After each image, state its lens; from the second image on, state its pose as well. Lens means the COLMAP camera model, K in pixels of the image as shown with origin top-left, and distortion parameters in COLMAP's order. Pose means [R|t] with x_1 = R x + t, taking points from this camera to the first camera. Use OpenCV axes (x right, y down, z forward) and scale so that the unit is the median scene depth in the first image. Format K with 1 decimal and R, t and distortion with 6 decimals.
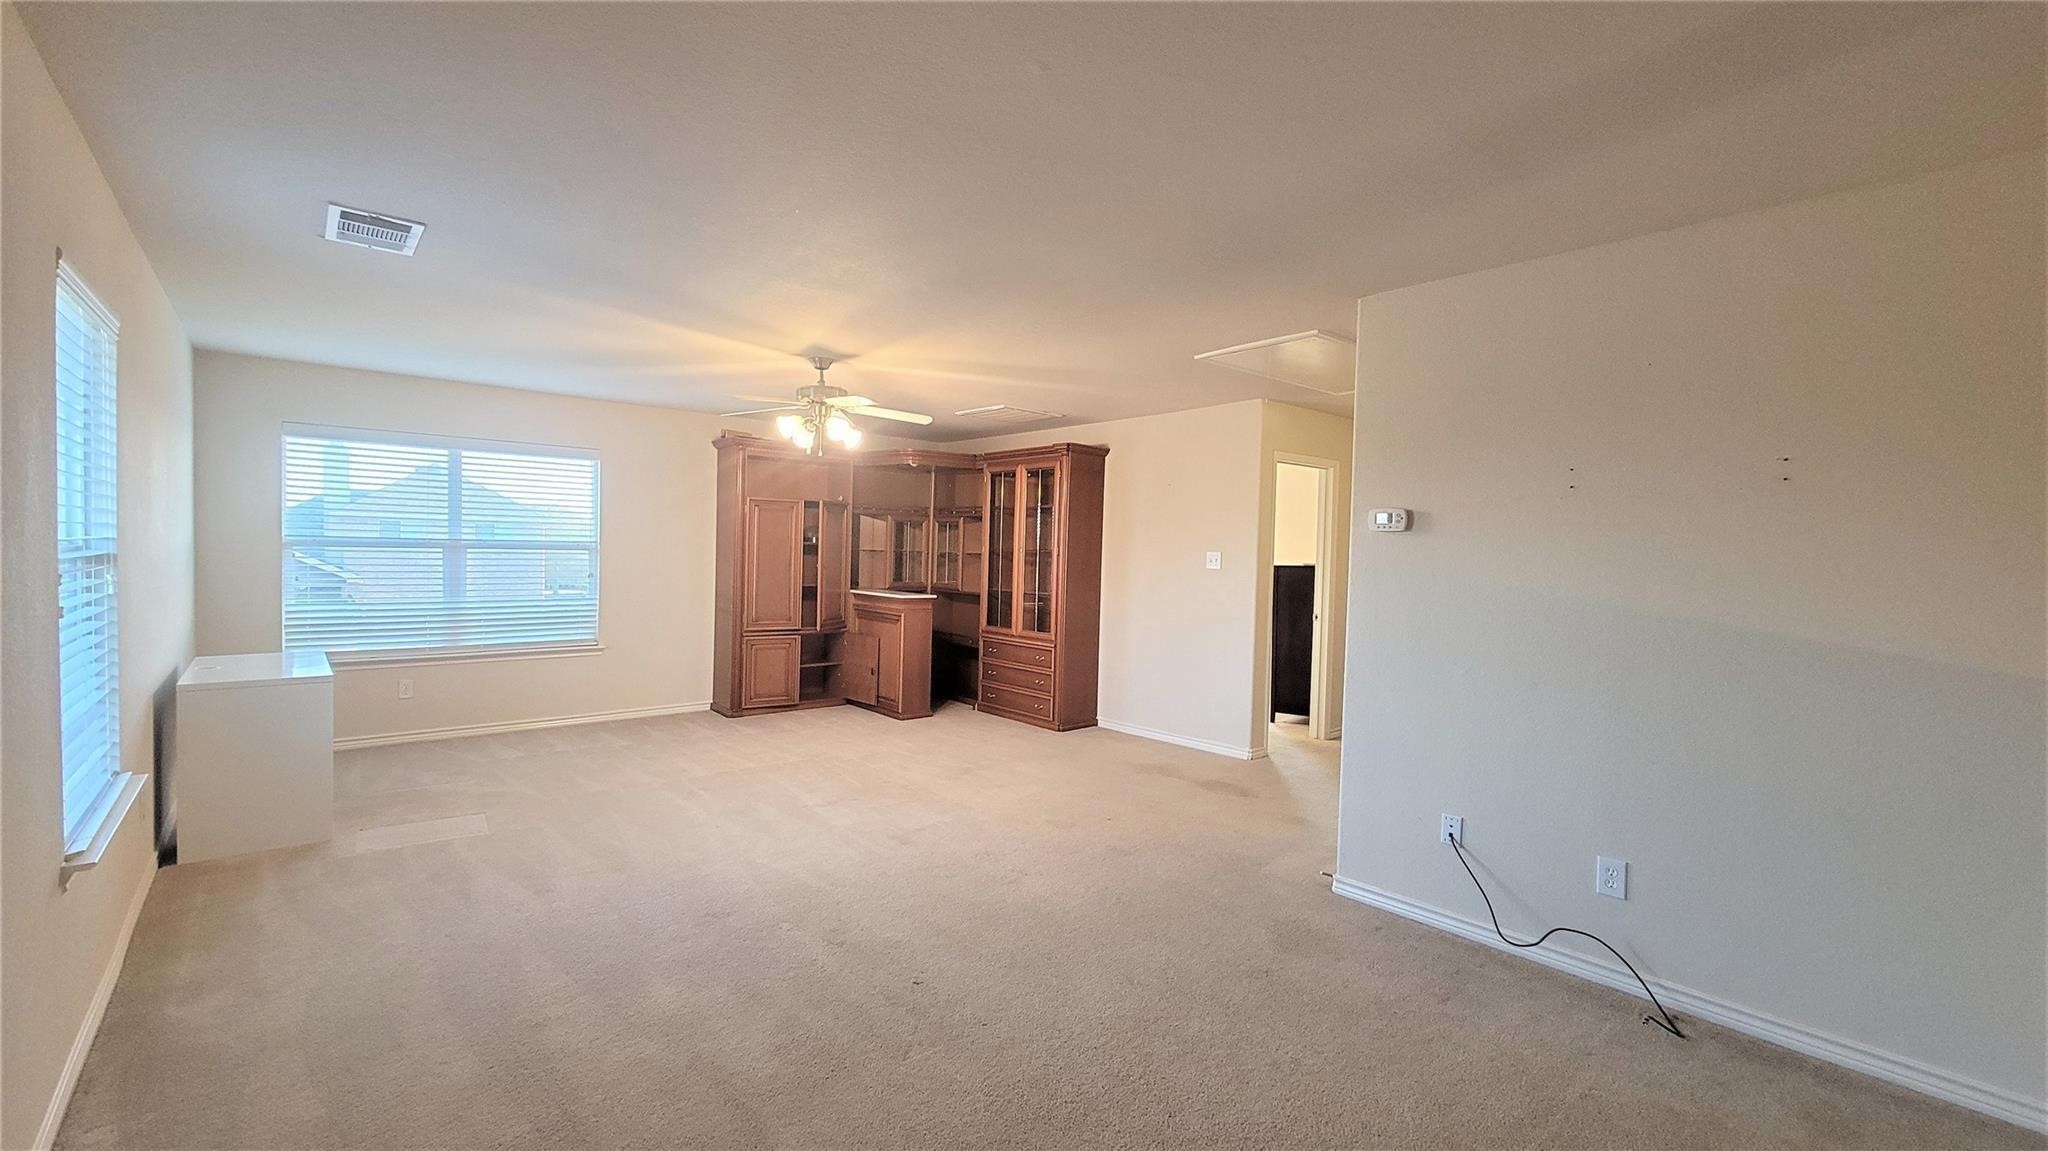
lens RADIAL K [[833.2, 0, 1016.2], [0, 833.2, 565.8], [0, 0, 1]] dist [0.003095, -0.002657]
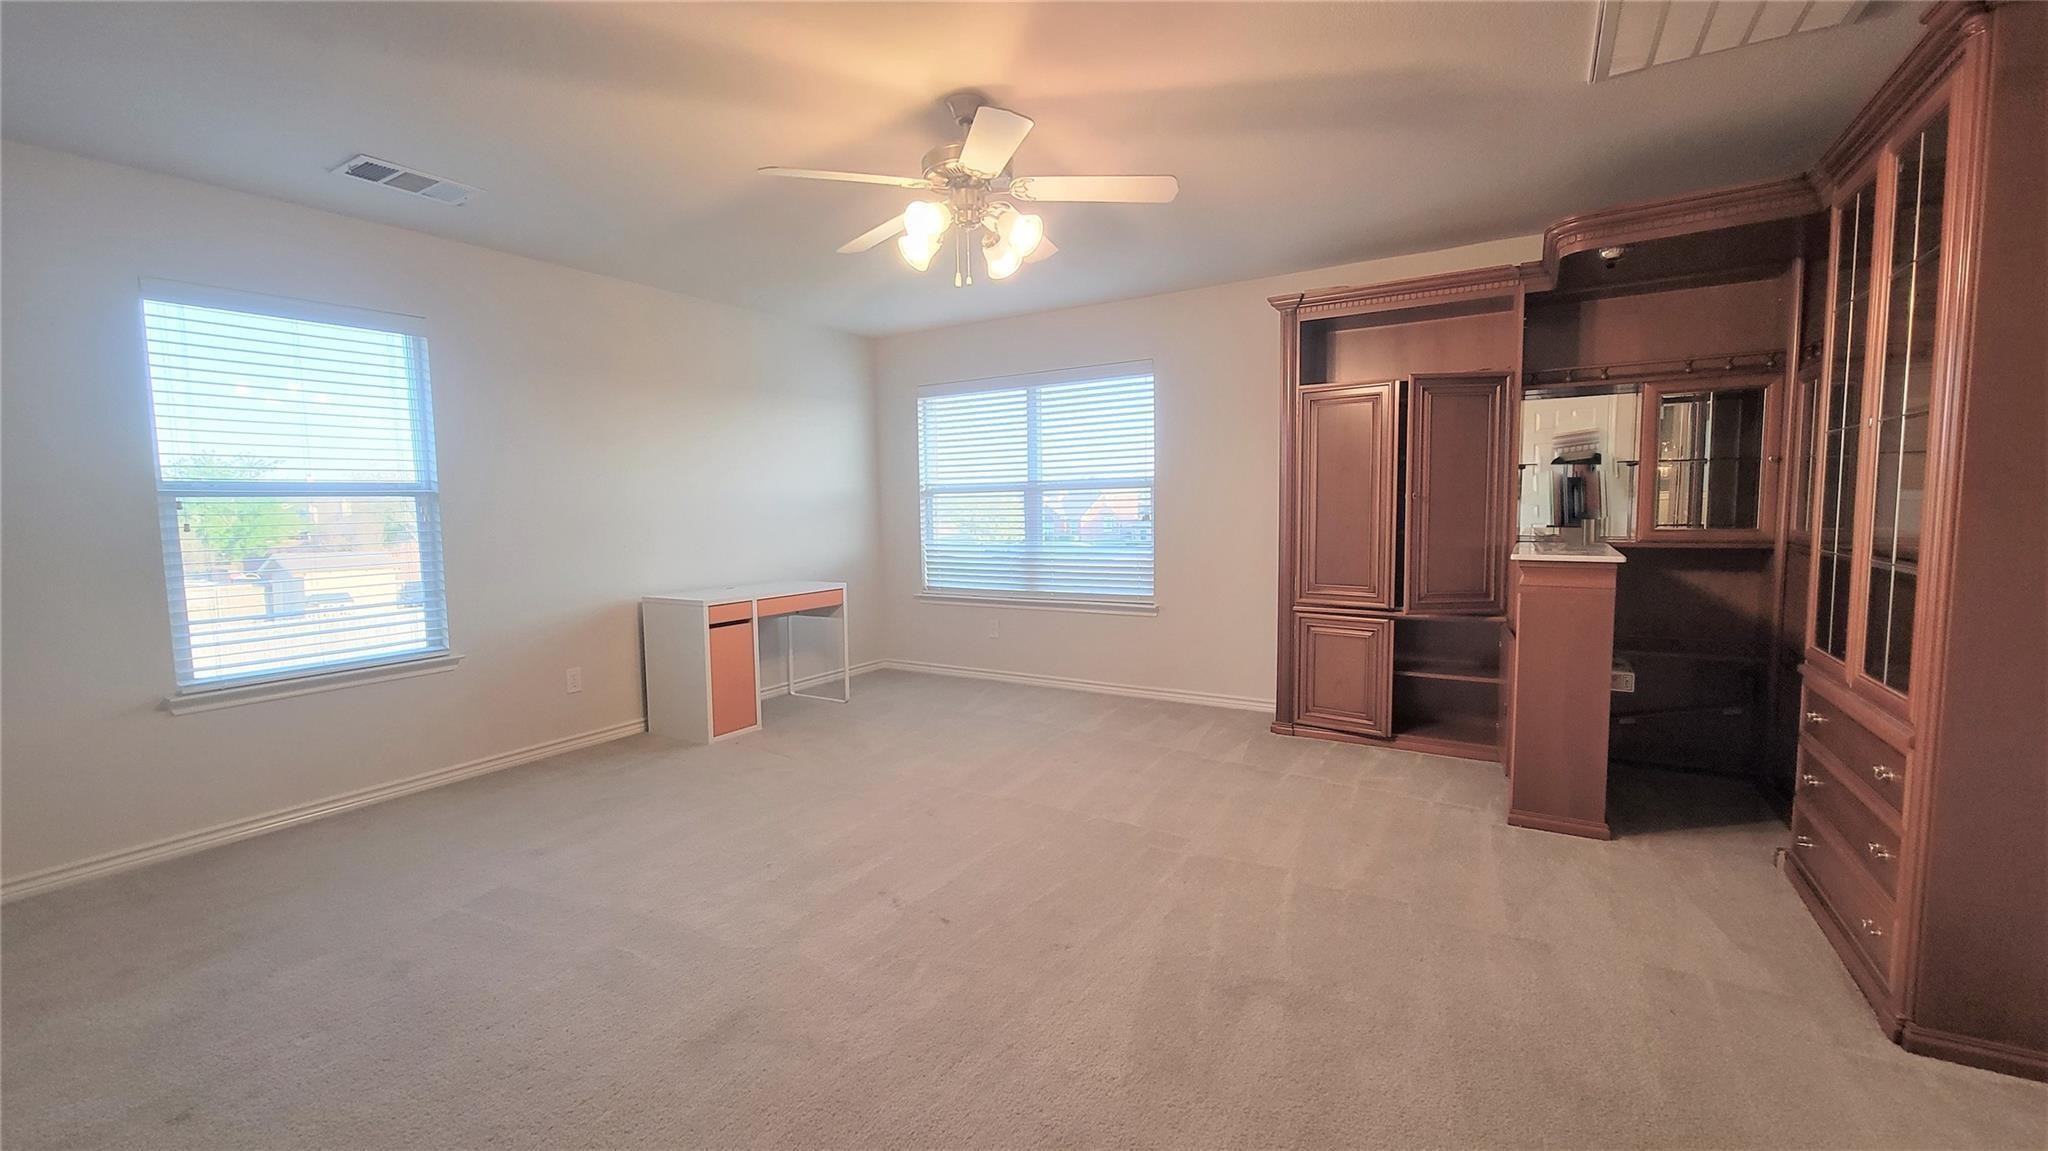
lens RADIAL K [[833.2, 0, 1017.9], [0, 833.2, 565.6], [0, 0, 1]] dist [0.003095, -0.002657]
pose [[0.299500, 0.039375, -0.953283, 0.215132], [0.005364, 0.999063, 0.042951, 0.021179], [0.954081, -0.017977, 0.299008, 0.601904]]
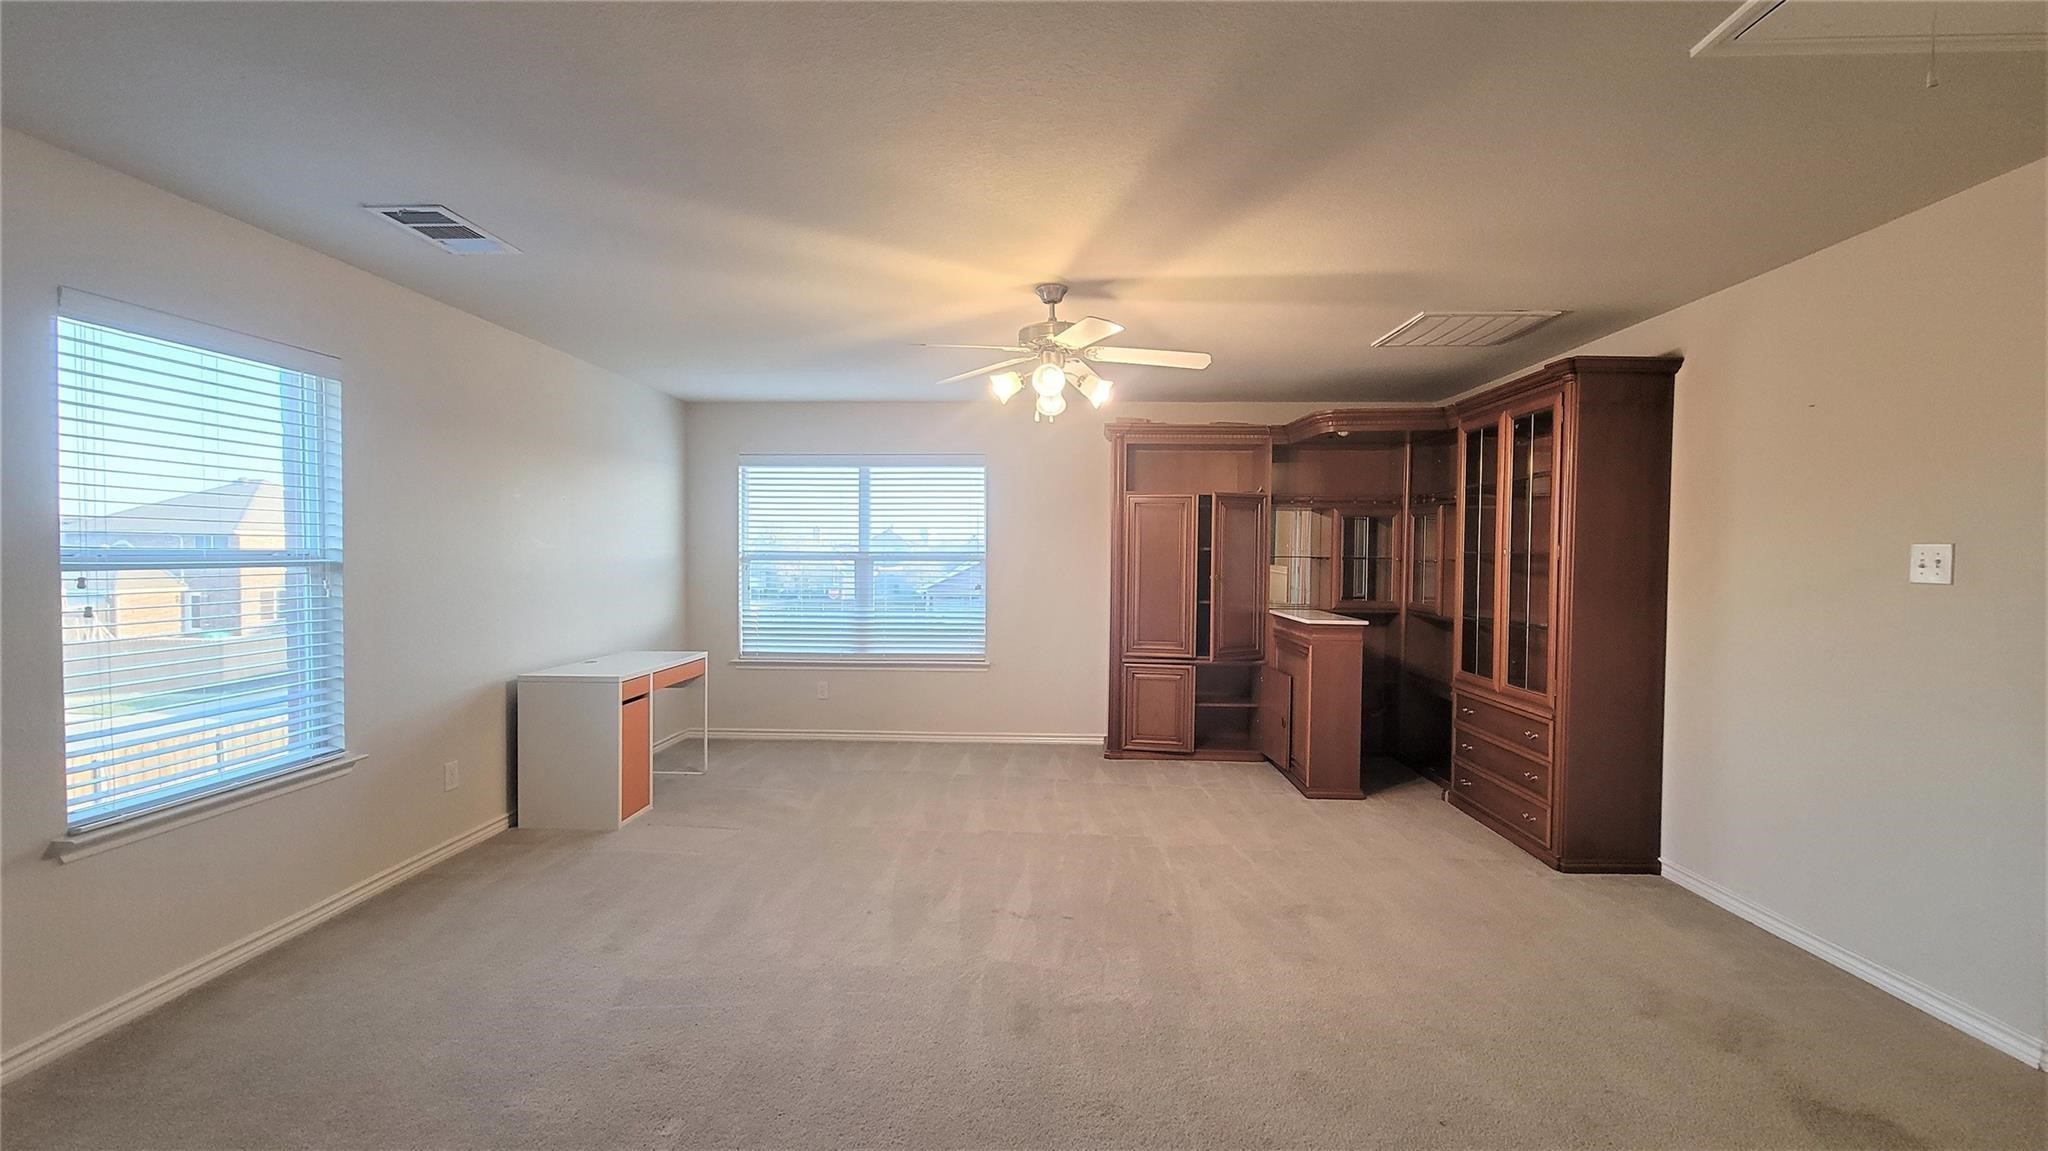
lens RADIAL K [[833.2, 0, 1019.3], [0, 833.2, 569.3], [0, 0, 1]] dist [0.003095, -0.002657]
pose [[0.728172, -0.007121, -0.685358, 0.166080], [-0.002494, 0.999912, -0.013040, 0.003027], [0.685390, 0.011204, 0.728090, 0.320603]]
